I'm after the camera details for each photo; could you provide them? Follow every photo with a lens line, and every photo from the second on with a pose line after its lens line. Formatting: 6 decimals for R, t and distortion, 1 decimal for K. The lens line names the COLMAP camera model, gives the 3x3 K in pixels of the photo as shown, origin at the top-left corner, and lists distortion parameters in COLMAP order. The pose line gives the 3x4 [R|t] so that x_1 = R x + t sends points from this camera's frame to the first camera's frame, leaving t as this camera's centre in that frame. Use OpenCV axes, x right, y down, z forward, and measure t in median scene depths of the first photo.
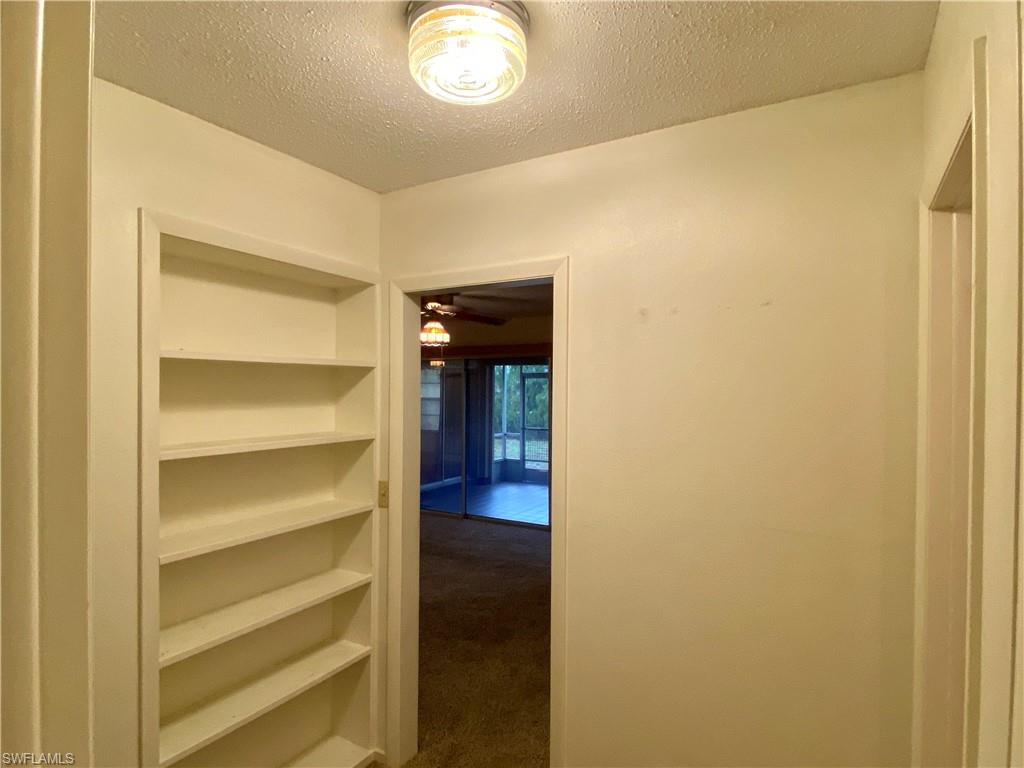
lens RADIAL K [[564.9, 0, 509.5], [0, 564.9, 390.4], [0, 0, 1]] dist [0.027797, -0.001102]
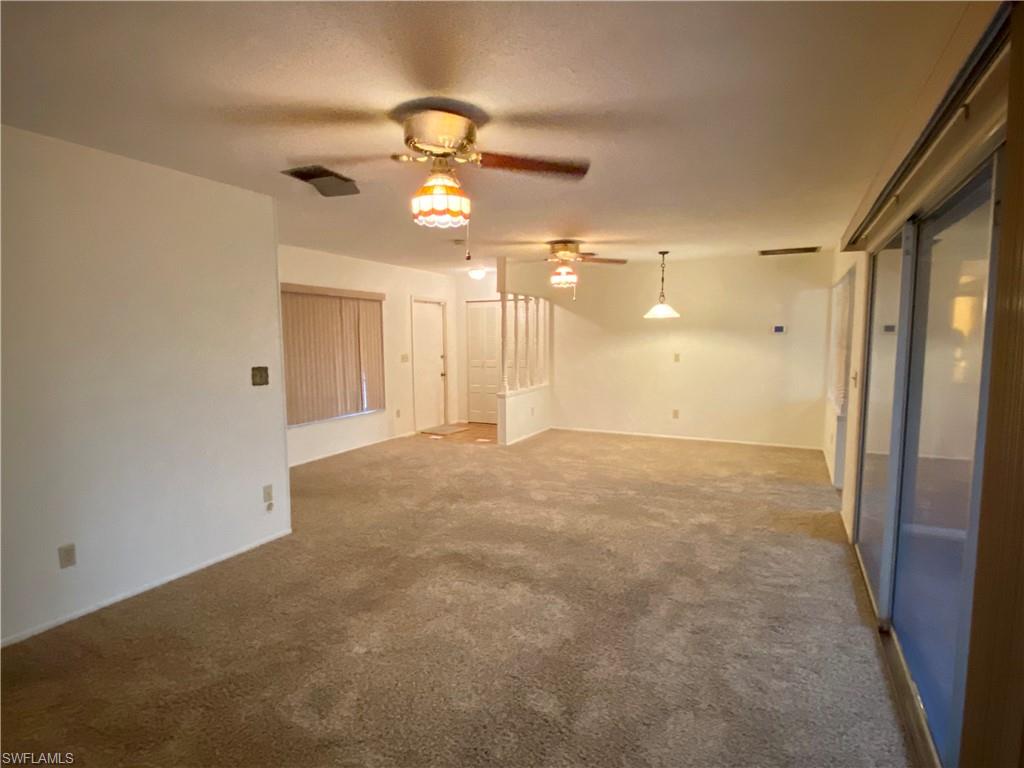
lens RADIAL K [[564.9, 0, 509.5], [0, 564.9, 390.4], [0, 0, 1]] dist [0.027797, -0.001102]
pose [[0.083335, 0.094231, -0.992056, 0.188345], [0.001036, 0.995510, 0.094646, 0.011417], [0.996521, -0.008915, 0.082863, 0.455106]]
